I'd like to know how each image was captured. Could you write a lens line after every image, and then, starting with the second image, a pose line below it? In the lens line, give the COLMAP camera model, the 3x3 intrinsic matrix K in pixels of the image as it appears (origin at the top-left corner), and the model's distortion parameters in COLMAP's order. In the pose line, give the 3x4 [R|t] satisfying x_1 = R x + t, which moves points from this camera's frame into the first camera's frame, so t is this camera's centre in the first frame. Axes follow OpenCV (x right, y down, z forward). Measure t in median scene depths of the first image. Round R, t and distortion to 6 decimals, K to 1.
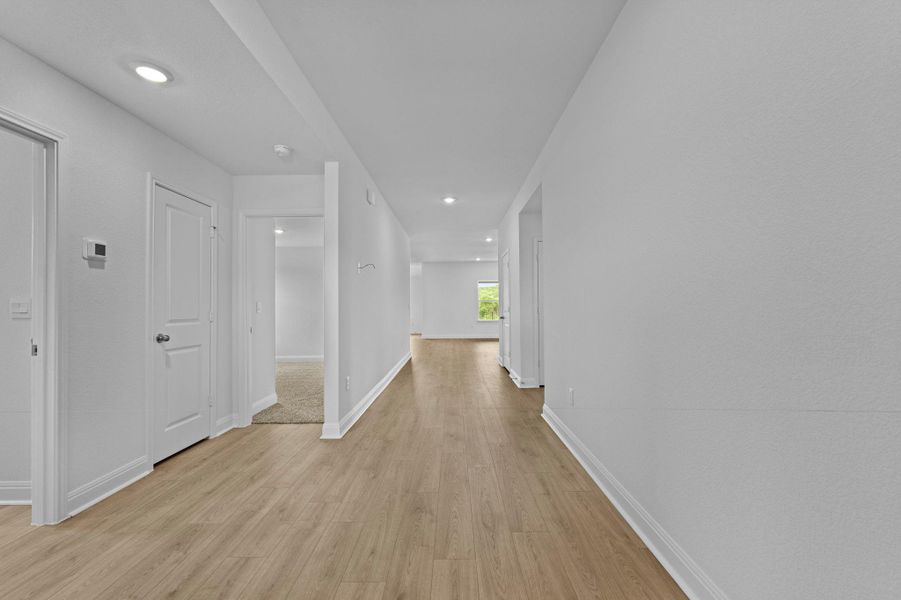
lens RADIAL K [[359.9, 0, 462.4], [0, 359.9, 303.3], [0, 0, 1]] dist [0.000724, 0.000030]
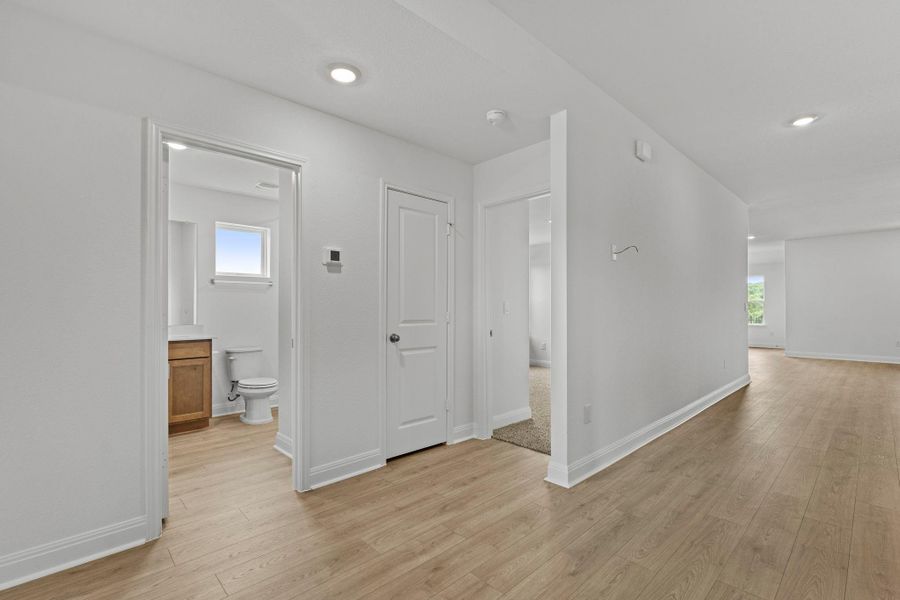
lens RADIAL K [[407.1, 0, 462.3], [0, 407.1, 305.8], [0, 0, 1]] dist [0.000078, 0.000087]
pose [[0.683719, 0.000437, -0.729745, 0.138293], [0.004839, 0.999975, 0.005133, 0.000458], [0.729729, -0.007040, 0.683700, 0.335745]]
